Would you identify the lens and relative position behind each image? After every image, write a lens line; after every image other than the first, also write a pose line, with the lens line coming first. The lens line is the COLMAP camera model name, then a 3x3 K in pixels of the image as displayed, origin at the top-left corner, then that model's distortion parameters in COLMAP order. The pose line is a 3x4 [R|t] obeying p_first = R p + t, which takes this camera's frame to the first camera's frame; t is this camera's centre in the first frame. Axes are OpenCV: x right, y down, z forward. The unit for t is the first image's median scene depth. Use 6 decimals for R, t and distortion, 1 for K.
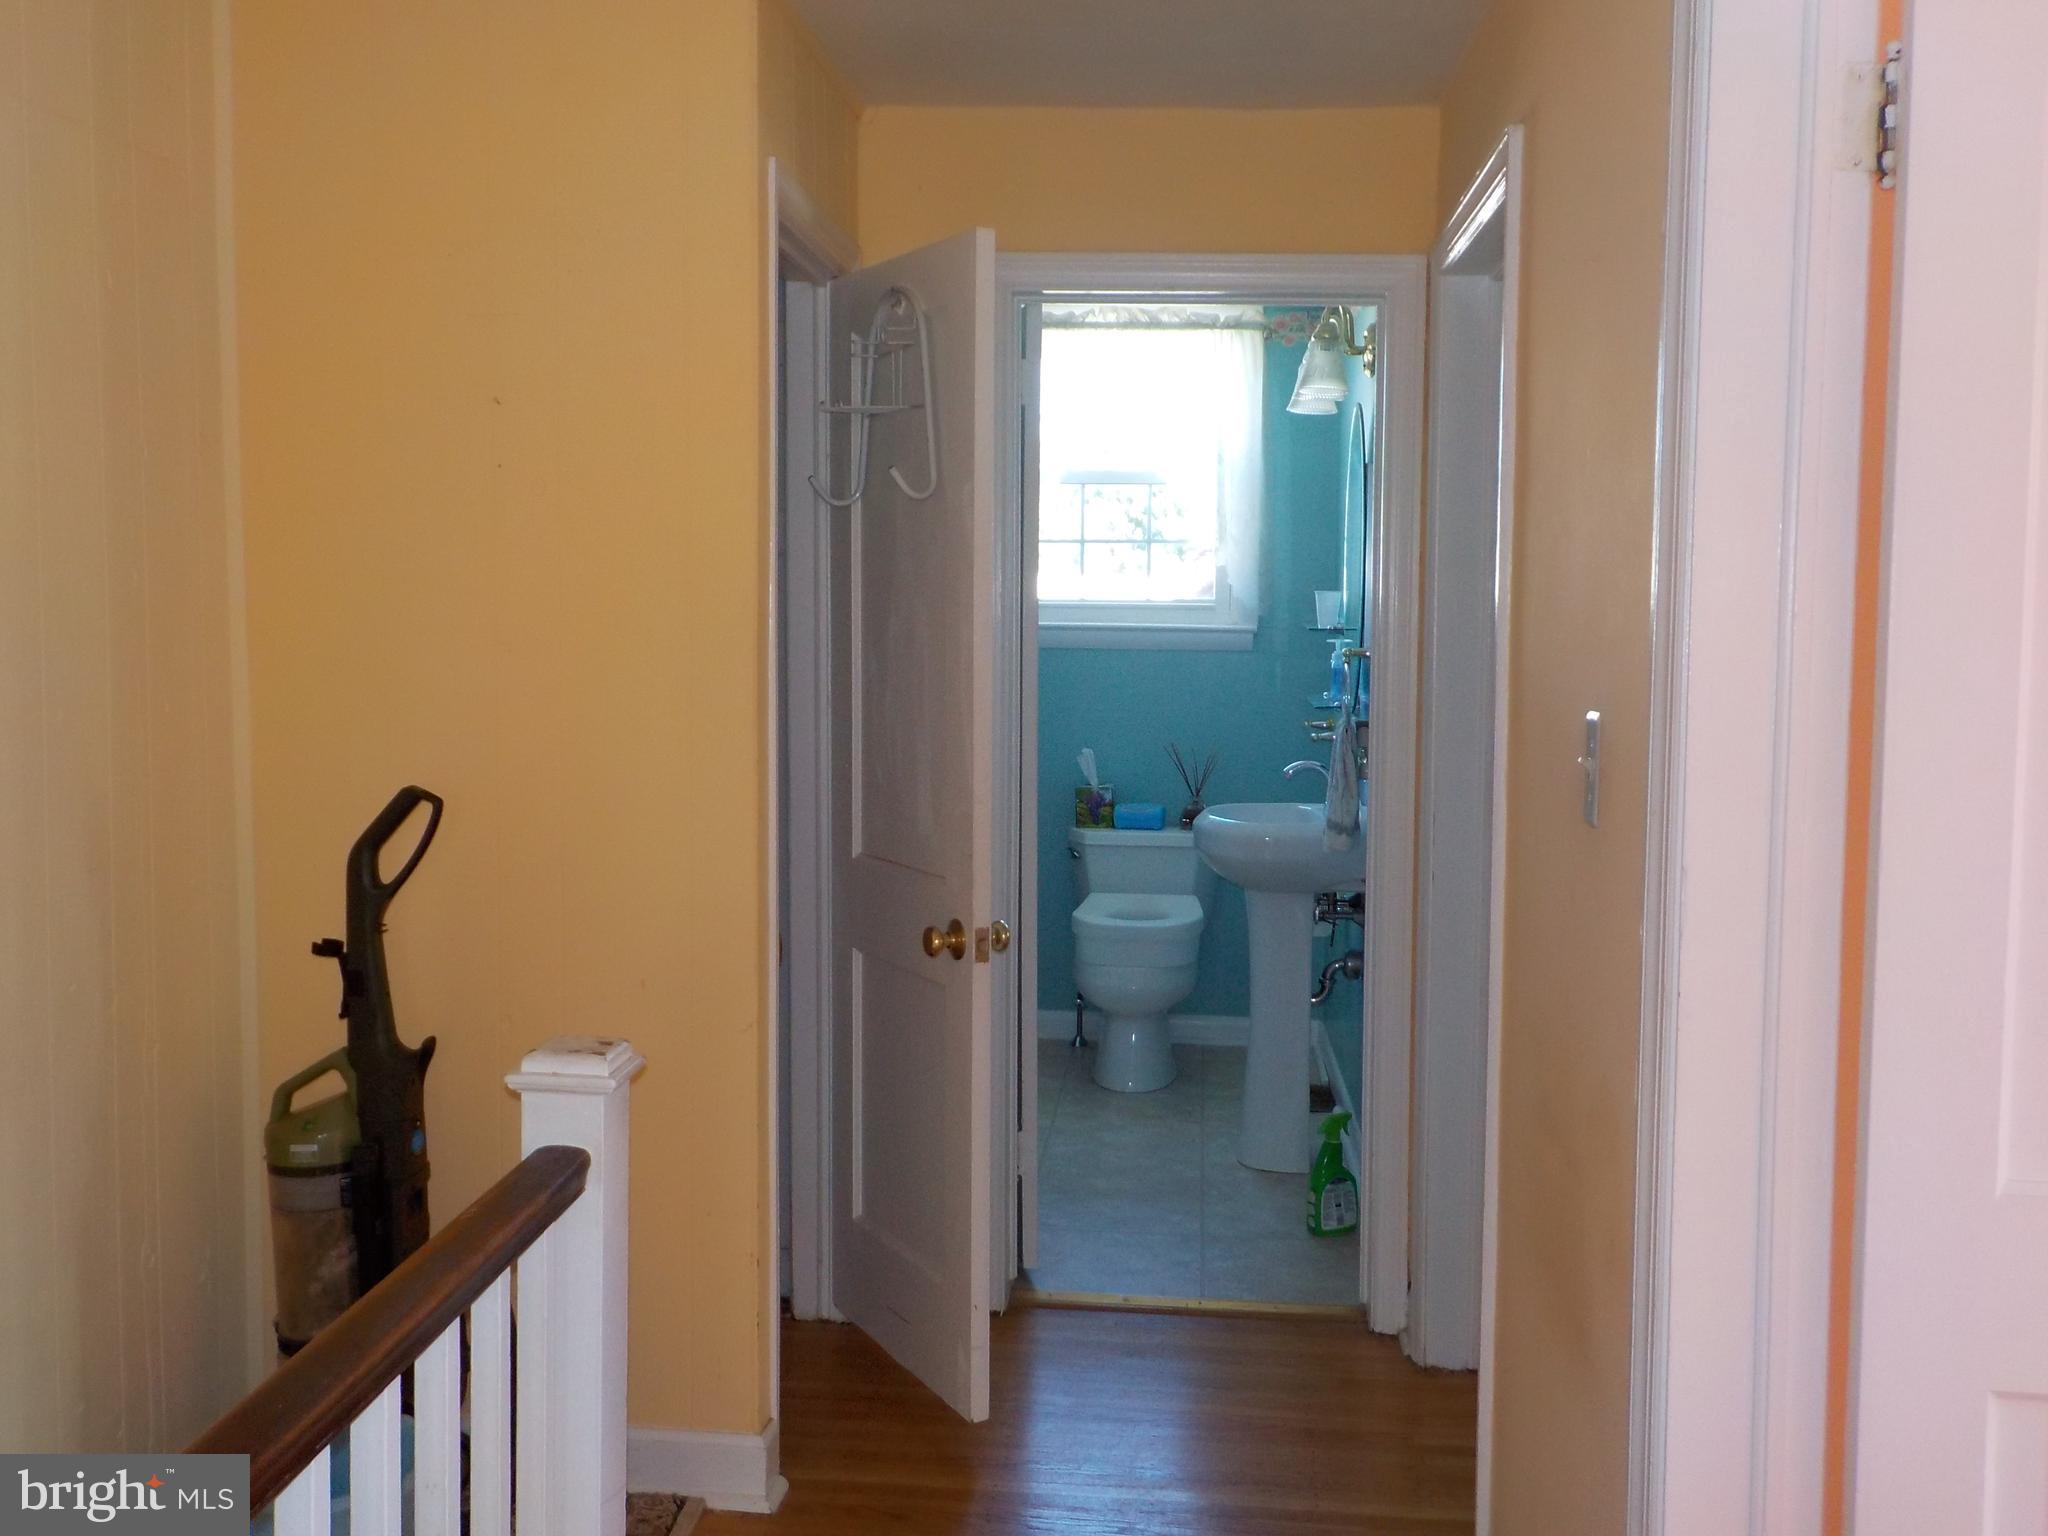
lens RADIAL K [[1912.4, 0, 1019.1], [0, 1912.4, 766.5], [0, 0, 1]] dist [0.022530, -0.005734]
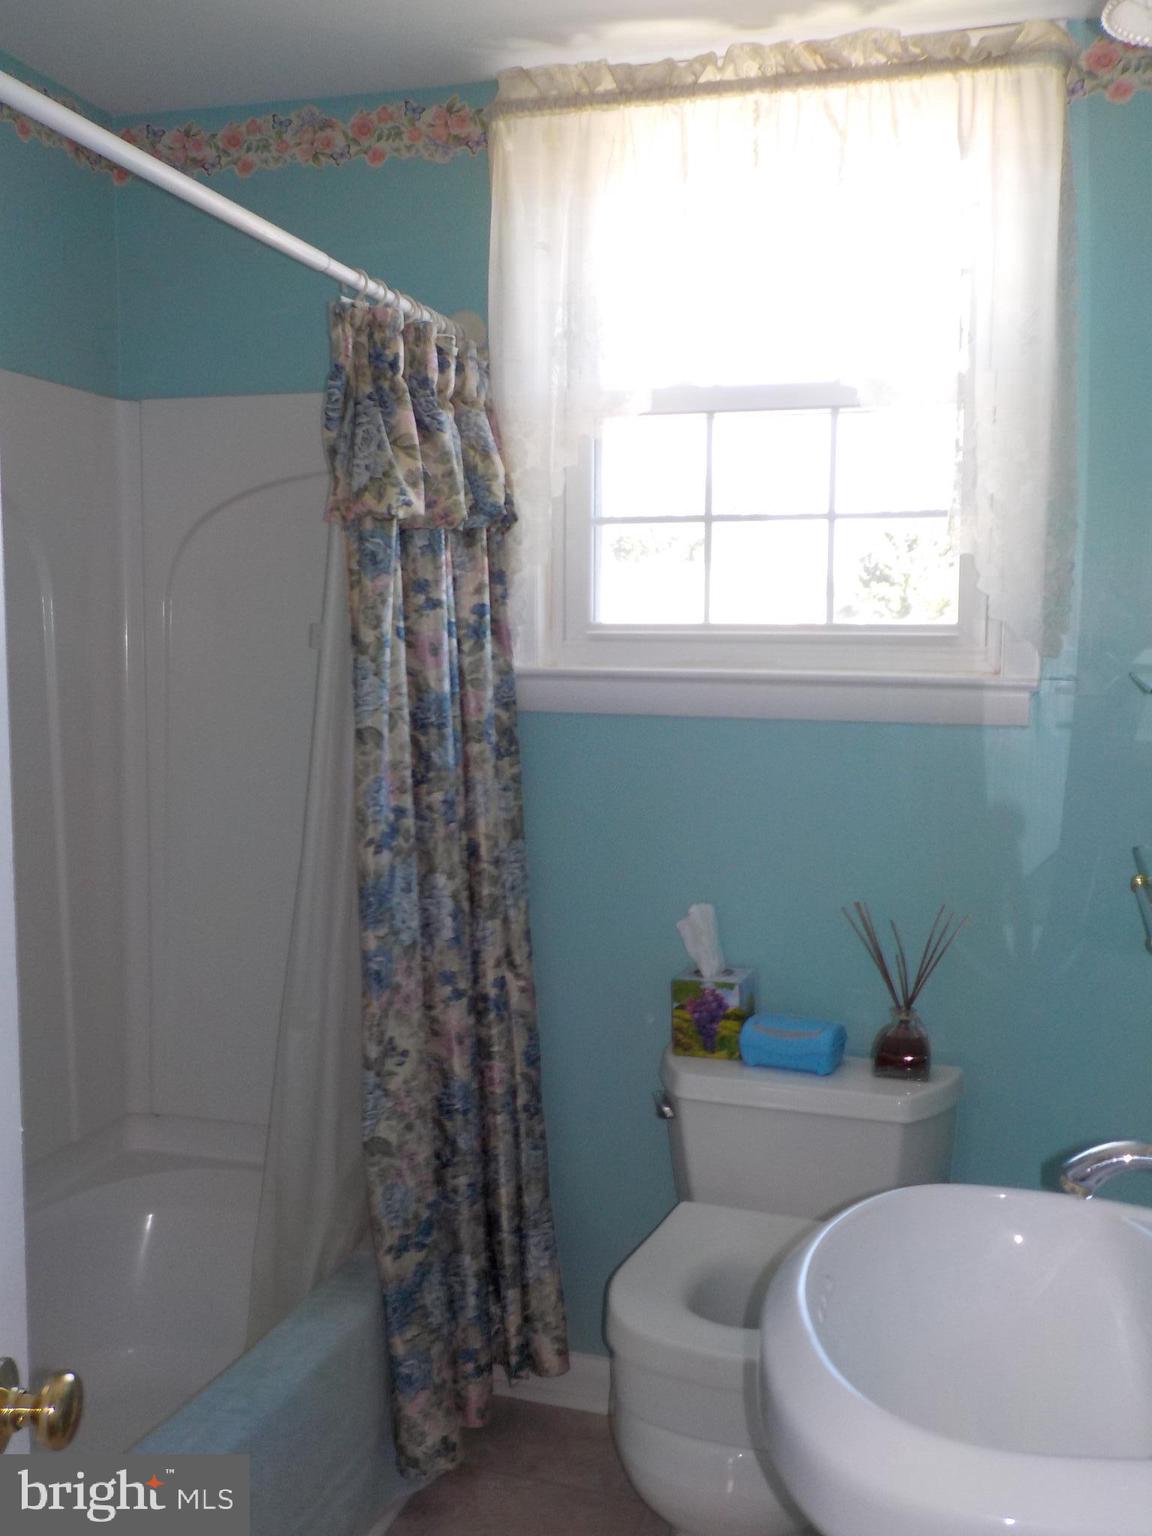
lens RADIAL K [[1429.7, 0, 574.5], [0, 1429.7, 772.0], [0, 0, 1]] dist [0.027356, -0.005524]
pose [[0.976189, 0.018942, -0.216093, 0.087698], [-0.017580, 0.999812, 0.008223, -0.049289], [0.216208, -0.004228, 0.976338, 0.608643]]
